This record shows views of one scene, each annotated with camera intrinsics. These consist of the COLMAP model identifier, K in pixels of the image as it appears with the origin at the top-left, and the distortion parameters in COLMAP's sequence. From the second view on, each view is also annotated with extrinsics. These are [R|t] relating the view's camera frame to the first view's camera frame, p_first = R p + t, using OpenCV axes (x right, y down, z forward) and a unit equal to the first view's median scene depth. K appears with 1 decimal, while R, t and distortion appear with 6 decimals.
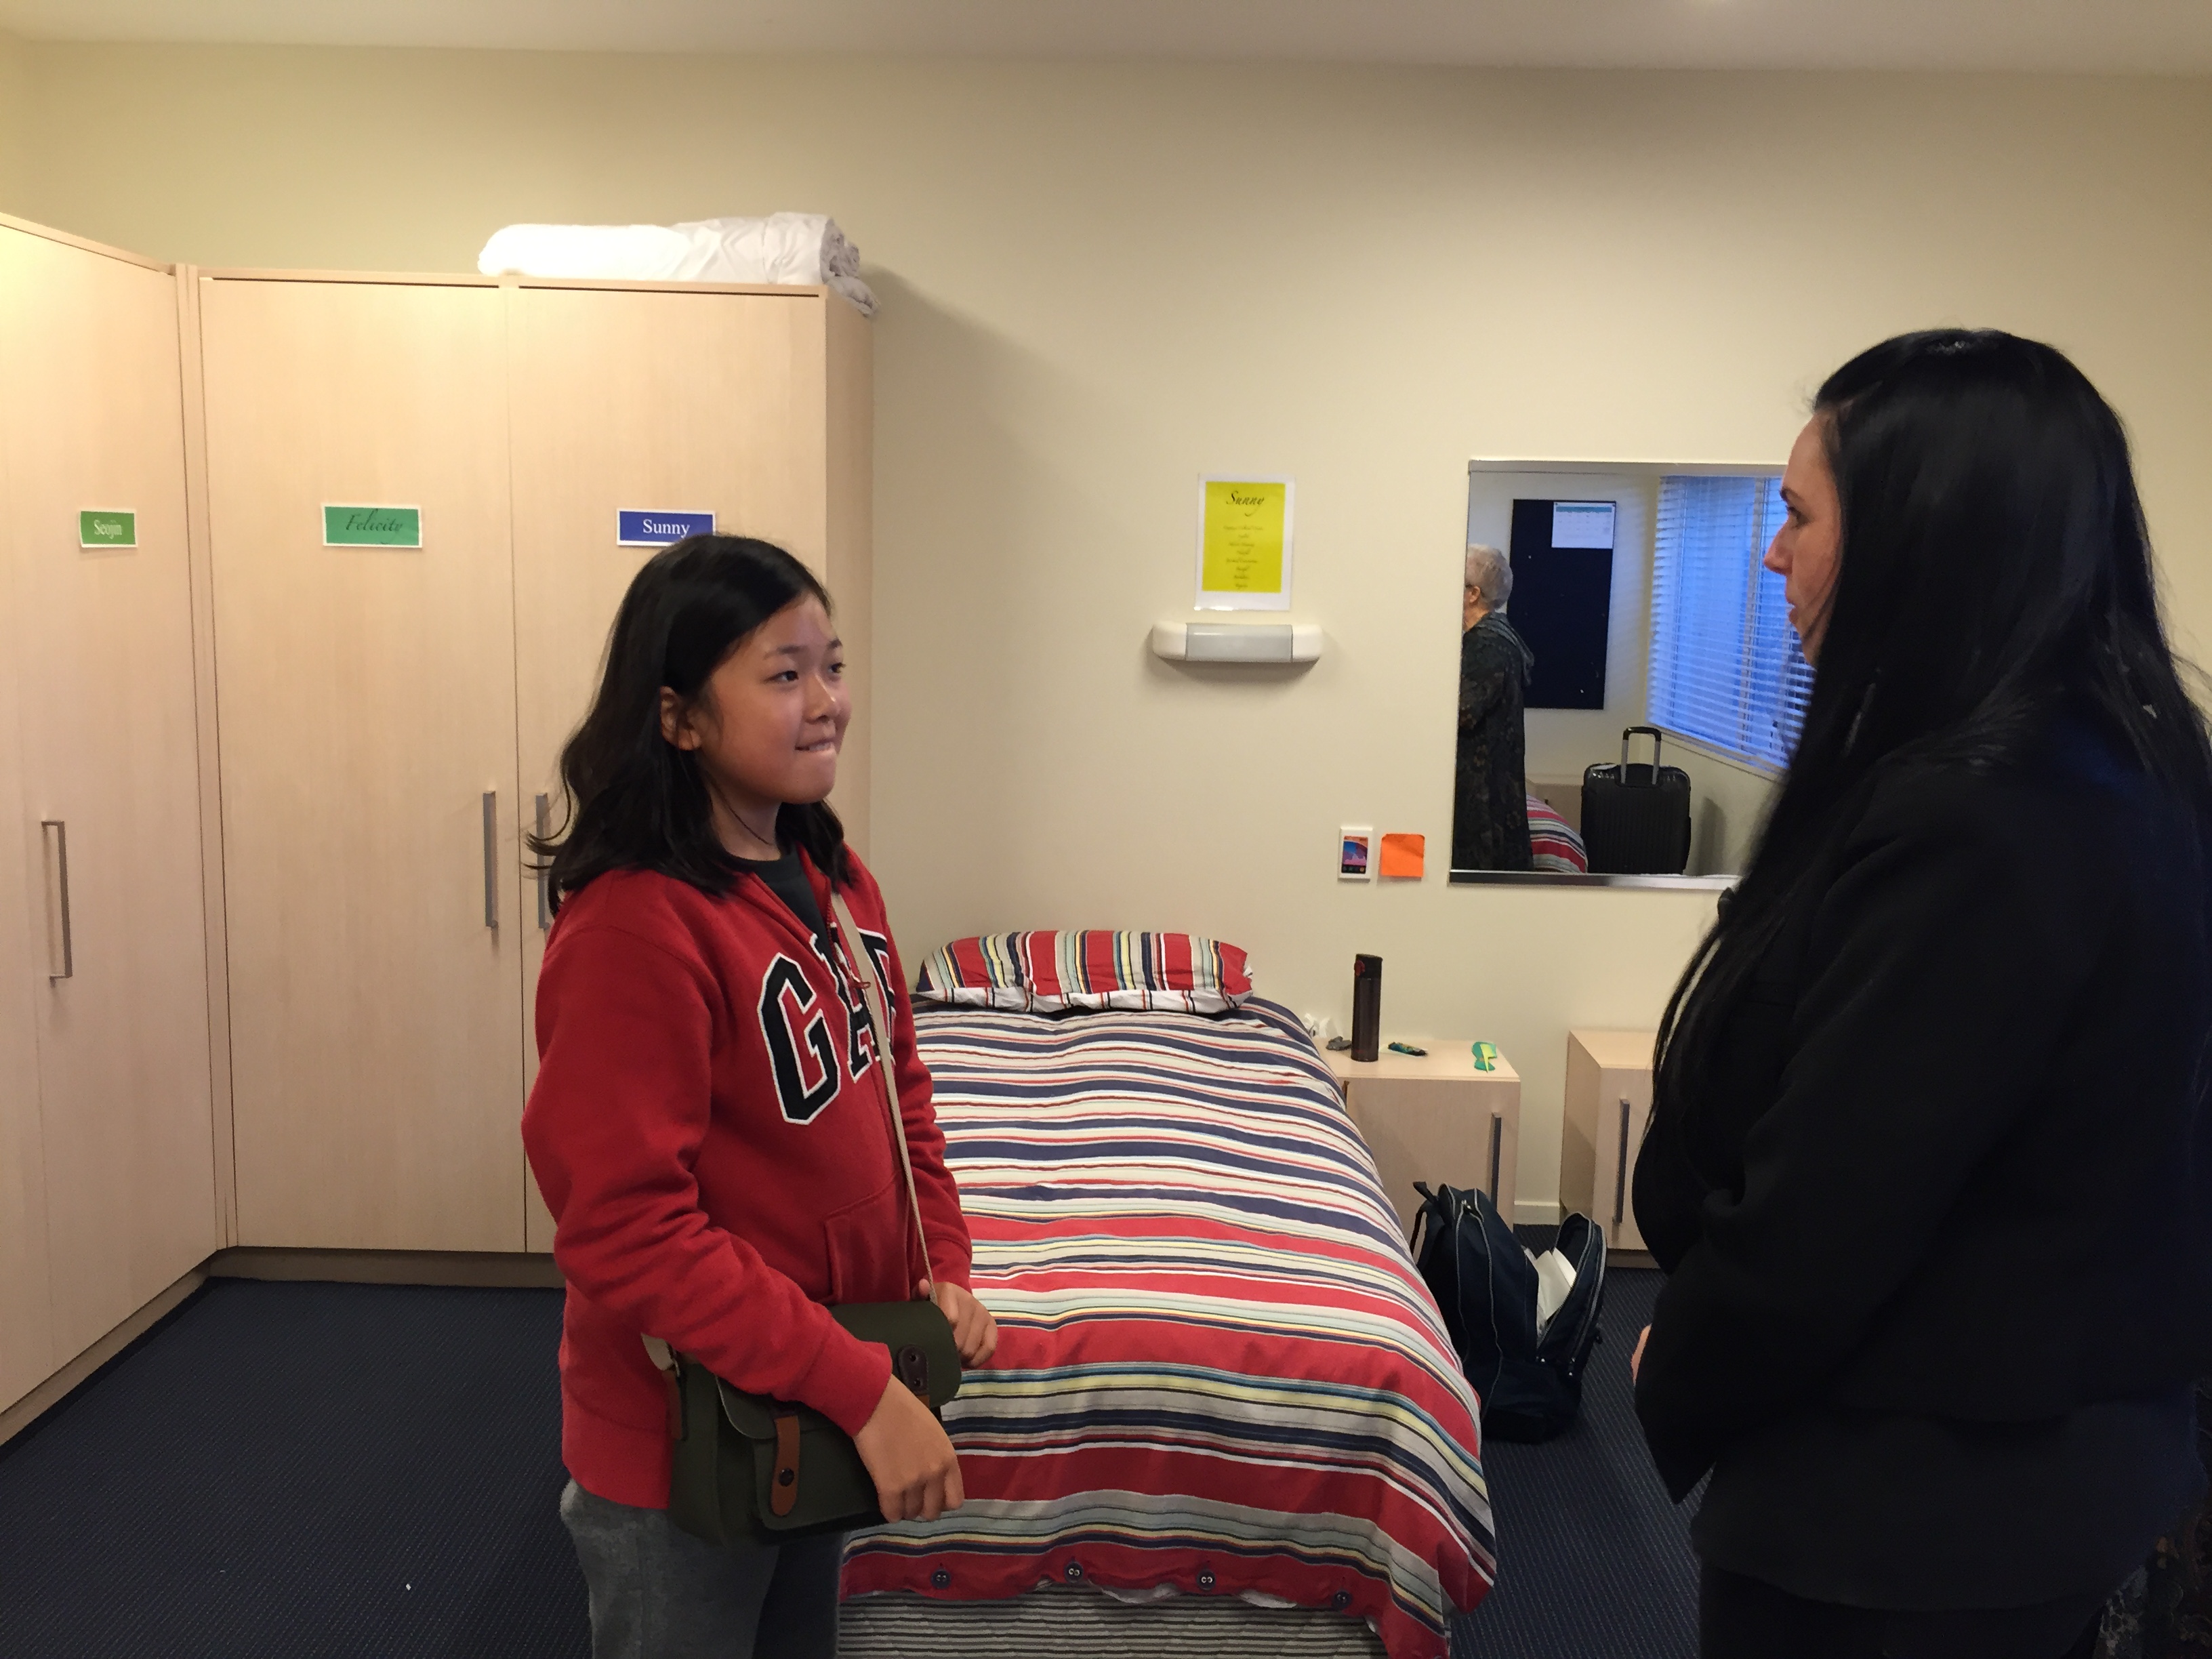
lens RADIAL K [[1883.3, 0, 1106.0], [0, 1883.3, 829.5], [0, 0, 1]] dist [0.068022, -0.094762]
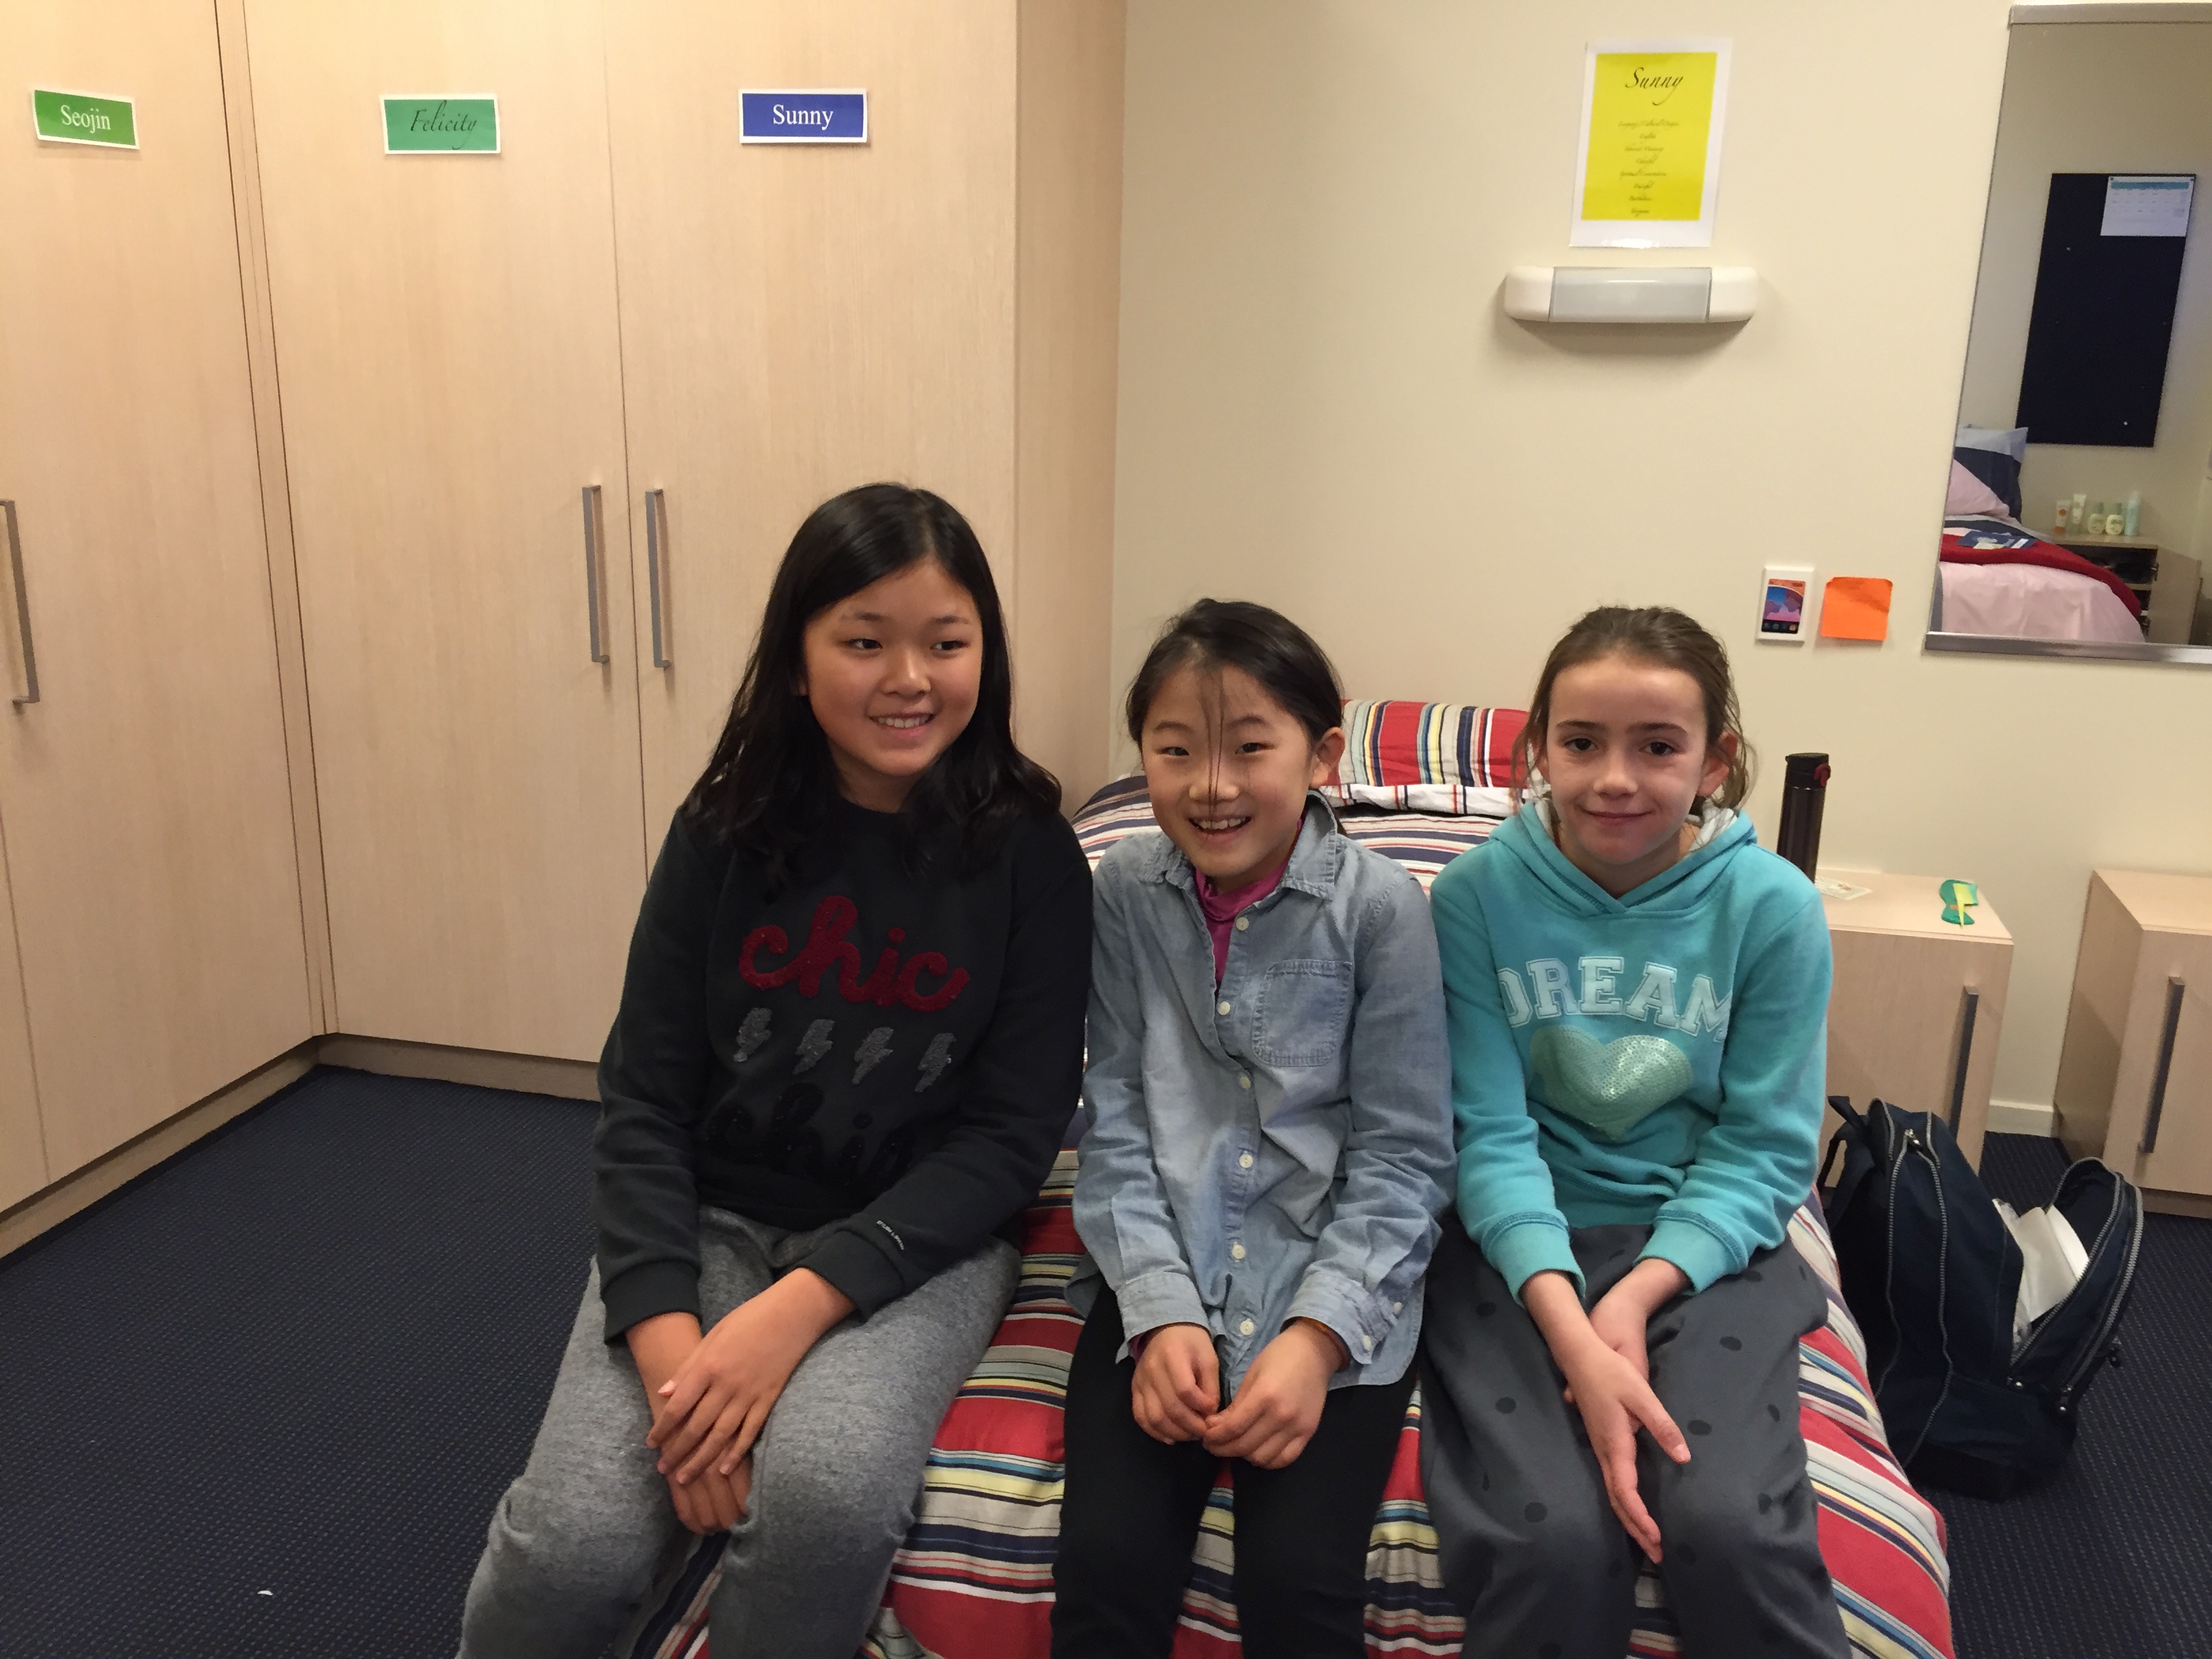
lens RADIAL K [[1883.3, 0, 1106.0], [0, 1883.3, 829.5], [0, 0, 1]] dist [0.068022, -0.094762]
pose [[0.974028, 0.054247, -0.219836, 0.049354], [-0.027151, 0.991854, 0.124454, 0.015727], [0.224796, -0.115252, 0.967566, 0.267728]]
